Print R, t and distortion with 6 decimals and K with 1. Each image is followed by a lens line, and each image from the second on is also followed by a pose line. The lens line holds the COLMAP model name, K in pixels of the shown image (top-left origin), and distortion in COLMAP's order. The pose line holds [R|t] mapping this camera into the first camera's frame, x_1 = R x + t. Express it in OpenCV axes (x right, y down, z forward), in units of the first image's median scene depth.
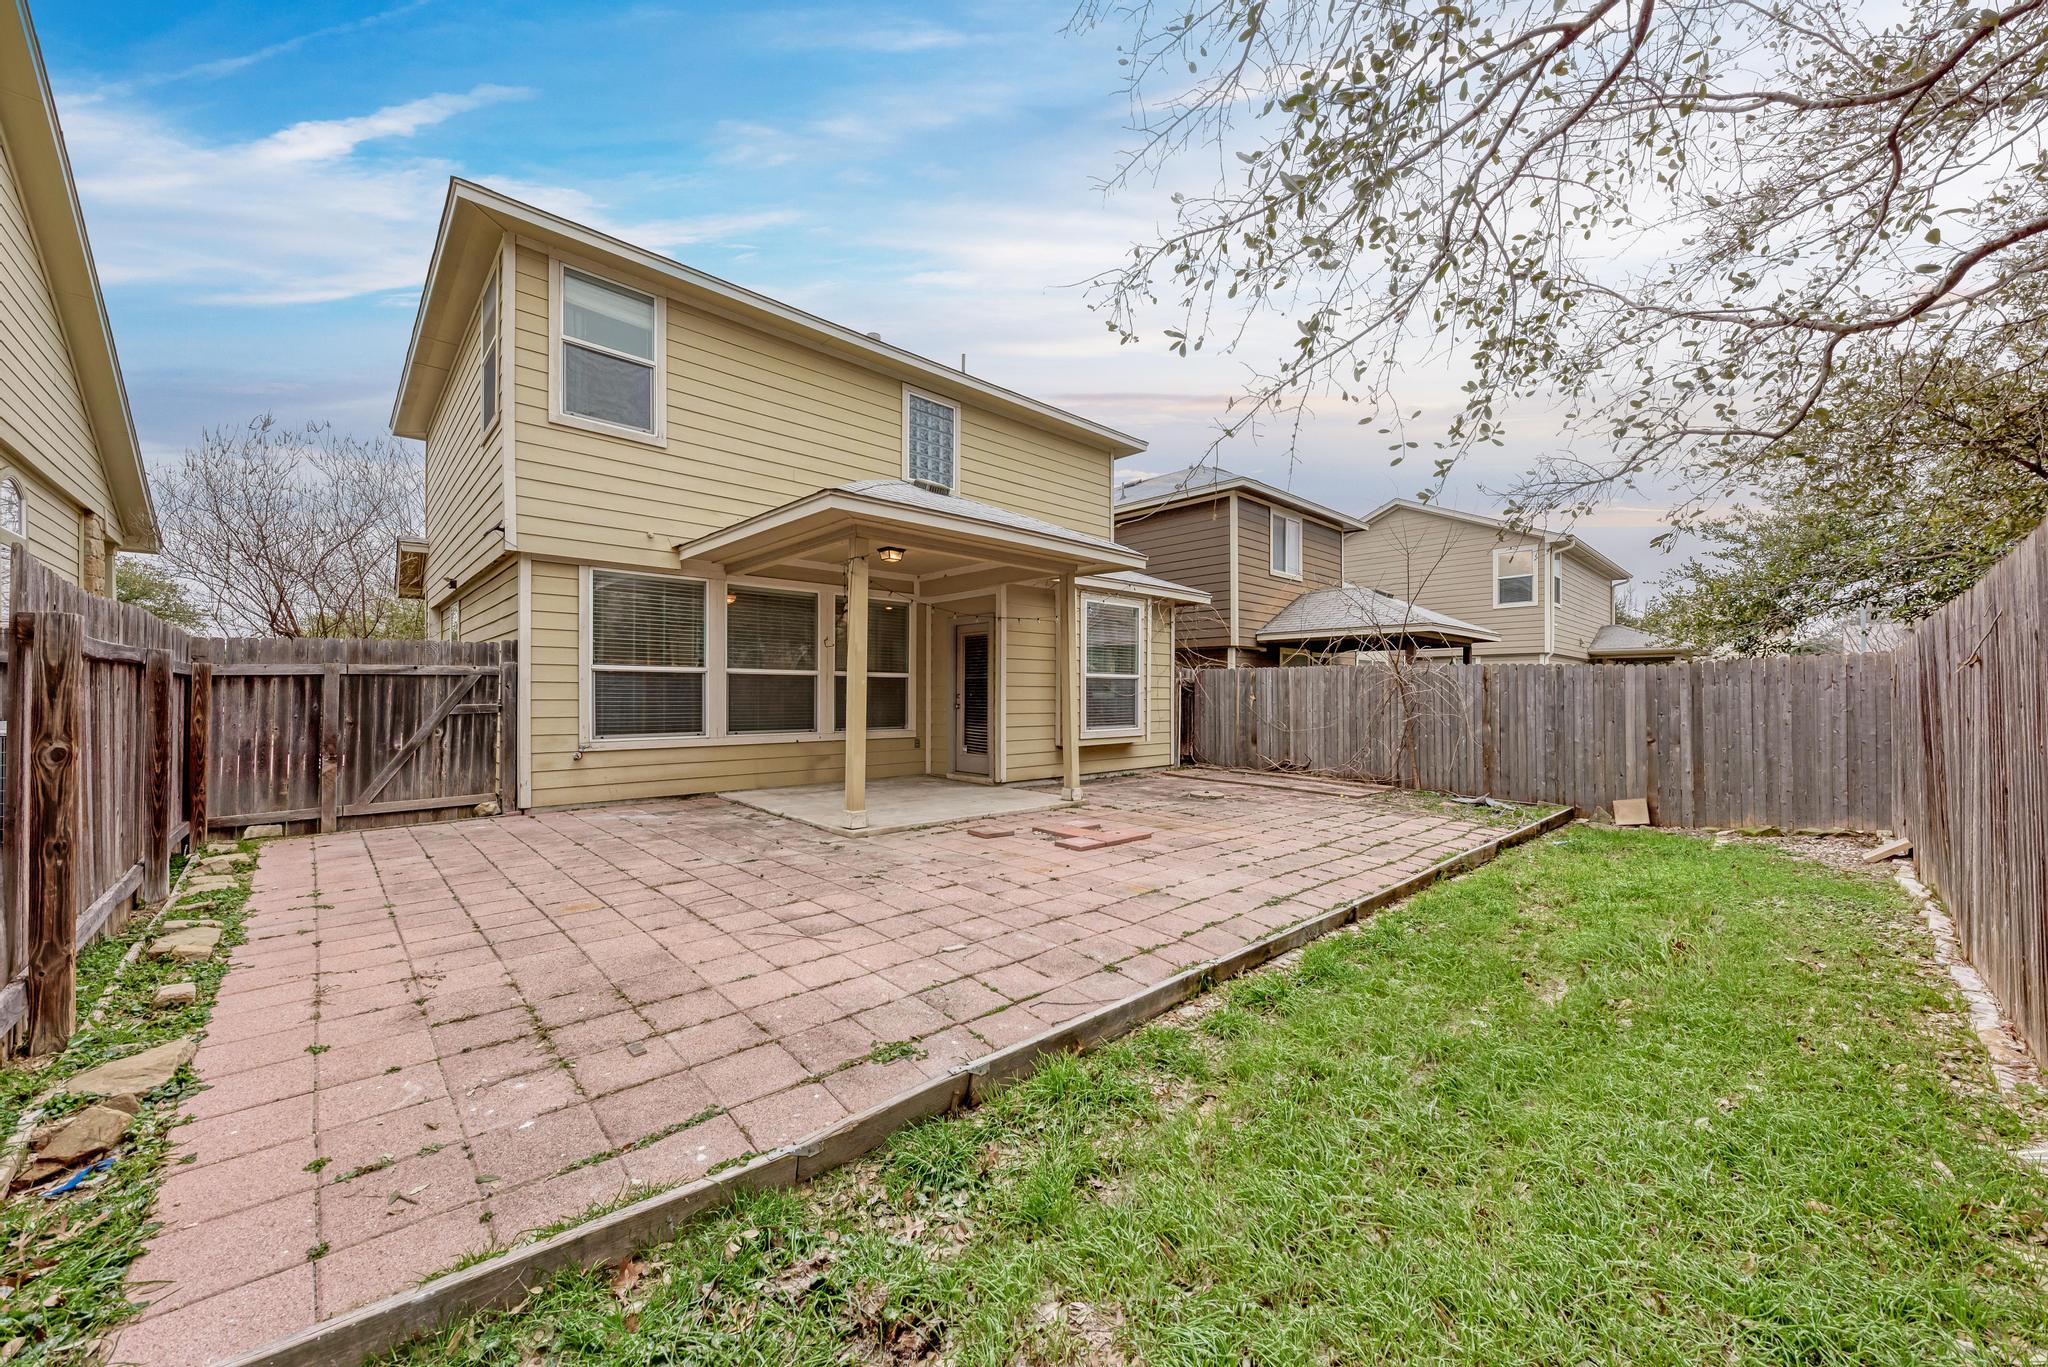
lens RADIAL K [[750.2, 0, 1024.0], [0, 750.2, 683.5], [0, 0, 1]] dist [0.017358, -0.006782]
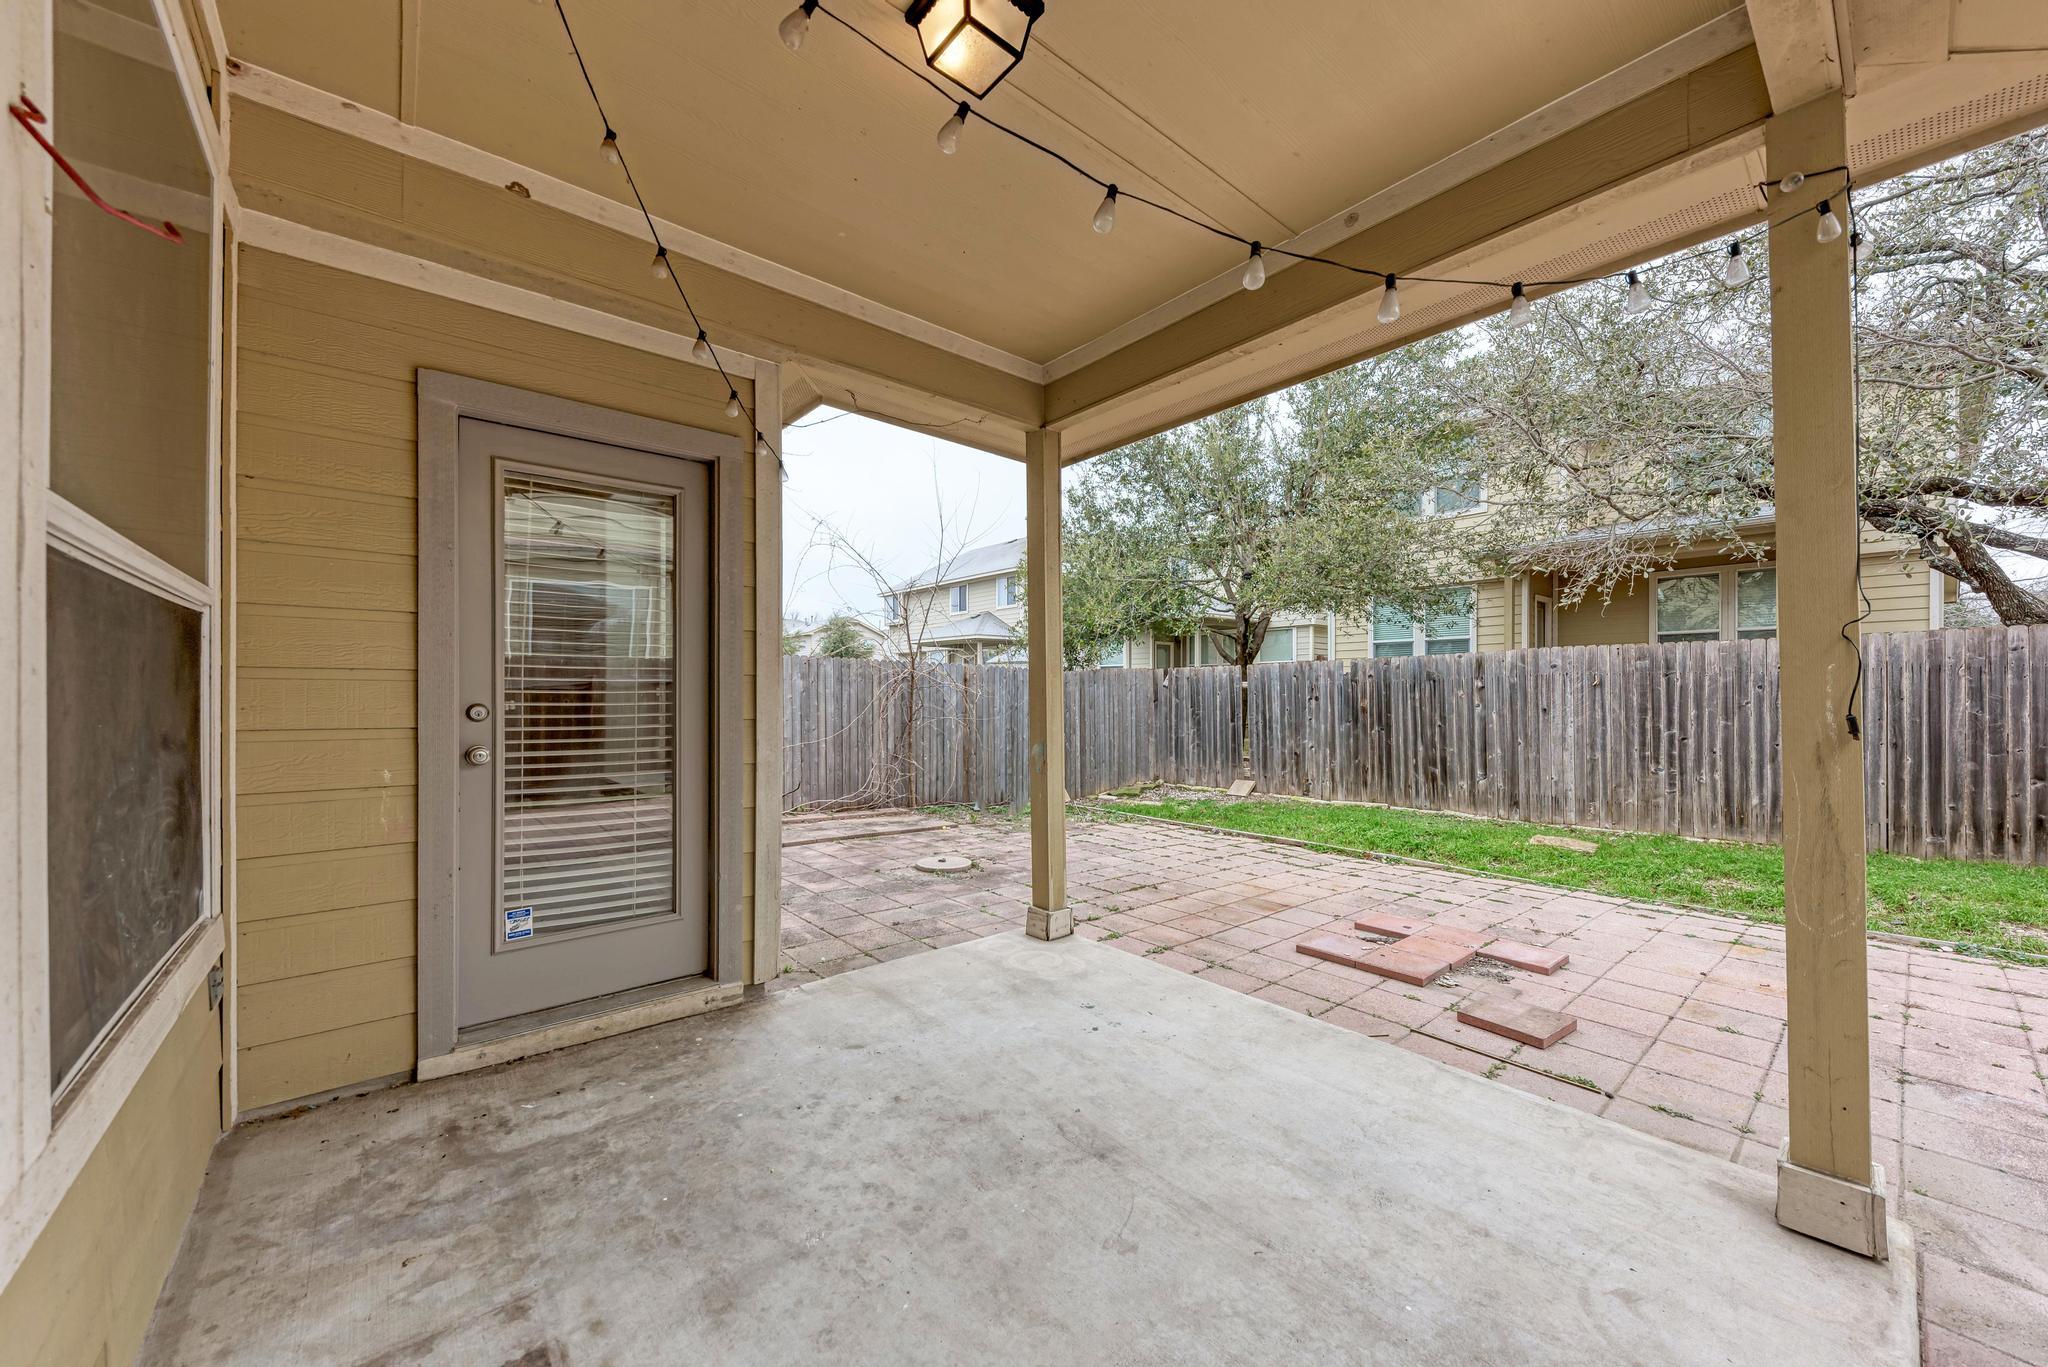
lens RADIAL K [[750.2, 0, 1024.0], [0, 750.2, 683.5], [0, 0, 1]] dist [0.017358, -0.006782]
pose [[0.047820, 0.011404, 0.998791, -0.823364], [-0.017958, 0.999783, -0.010555, 0.017099], [-0.998695, -0.017431, 0.048015, 2.065679]]
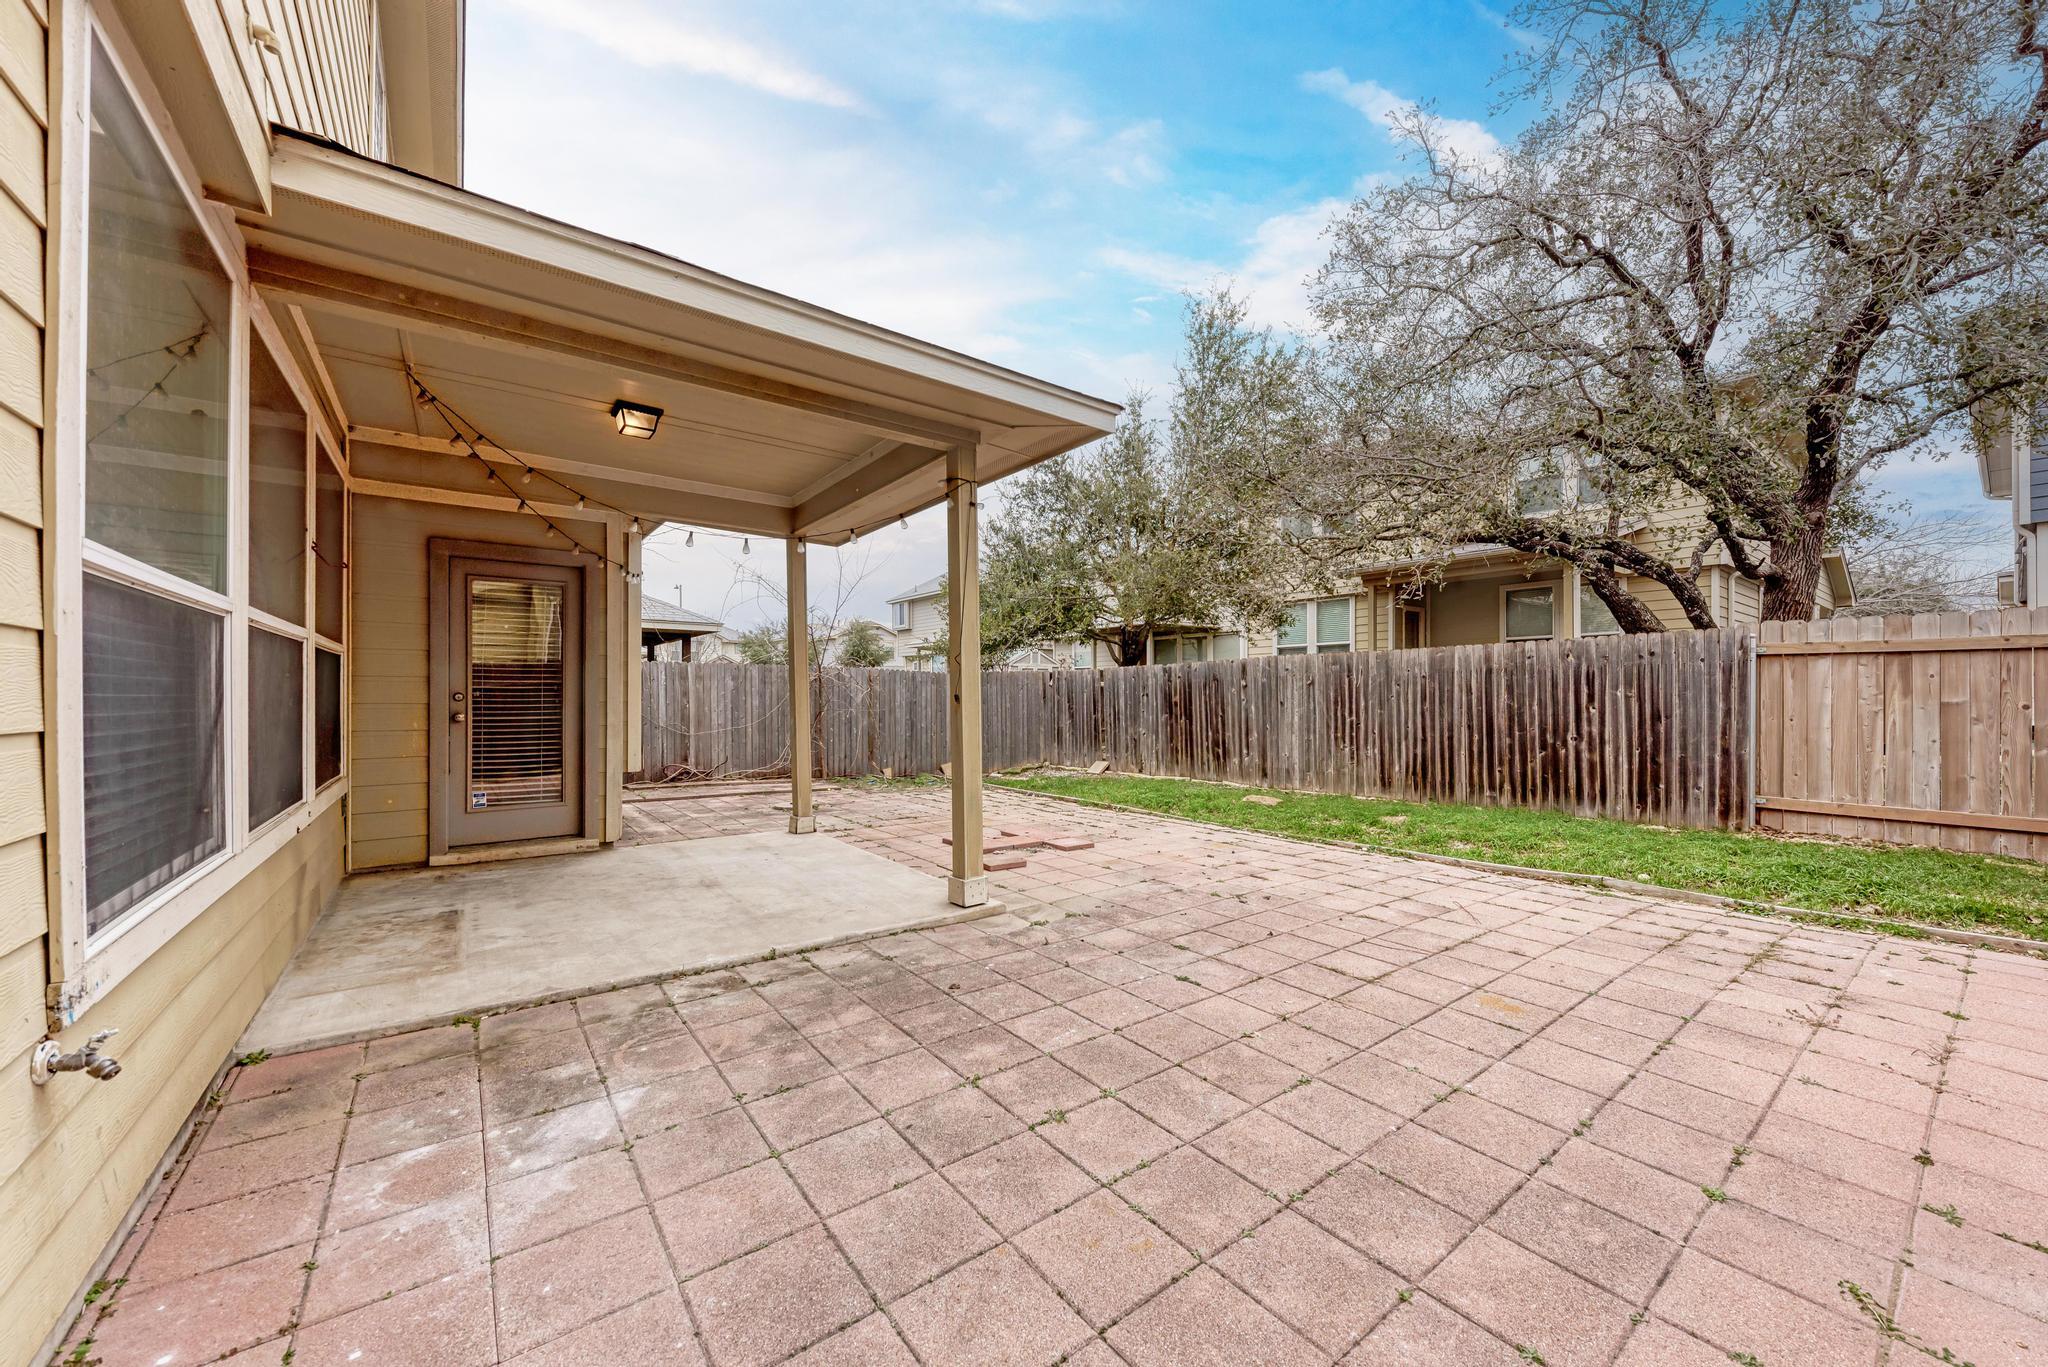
lens RADIAL K [[750.2, 0, 1024.0], [0, 750.2, 683.5], [0, 0, 1]] dist [0.017358, -0.006782]
pose [[0.104957, 0.011996, 0.994404, -1.406926], [-0.016974, 0.999803, -0.010270, 0.016064], [-0.994332, -0.015801, 0.105140, 1.447500]]
